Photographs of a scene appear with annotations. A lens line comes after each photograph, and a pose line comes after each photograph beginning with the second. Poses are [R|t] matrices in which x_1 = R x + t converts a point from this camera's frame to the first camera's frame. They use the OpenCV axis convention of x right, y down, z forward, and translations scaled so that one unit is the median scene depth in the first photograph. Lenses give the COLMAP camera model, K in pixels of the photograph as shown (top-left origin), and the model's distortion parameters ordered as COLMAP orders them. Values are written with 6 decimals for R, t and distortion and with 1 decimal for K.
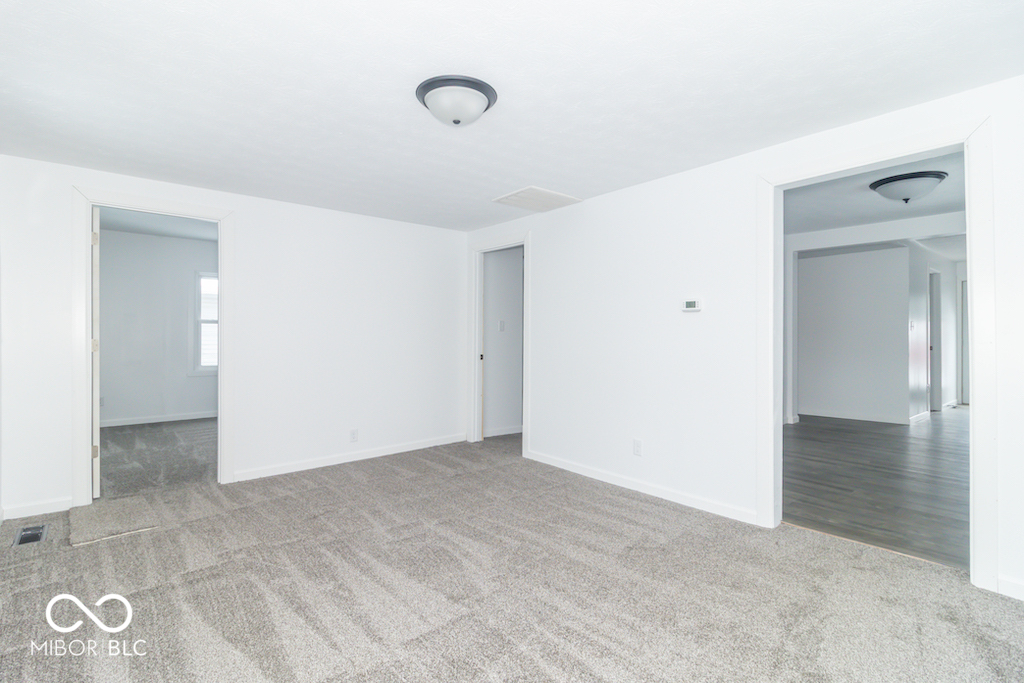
lens RADIAL K [[484.8, 0, 521.3], [0, 484.8, 337.4], [0, 0, 1]] dist [0.017640, 0.000817]
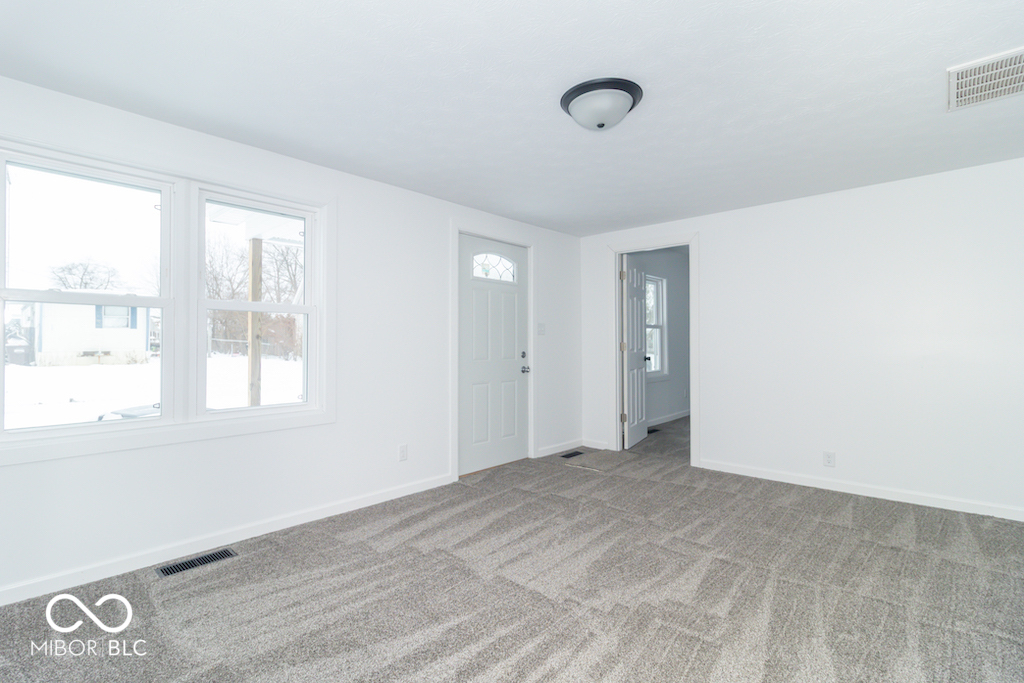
lens RADIAL K [[484.8, 0, 516.4], [0, 484.8, 341.3], [0, 0, 1]] dist [0.017640, 0.000817]
pose [[0.117346, -0.005427, -0.993076, 0.634791], [0.004192, 0.999979, -0.004970, -0.002998], [0.993082, -0.003580, 0.117366, 0.522334]]
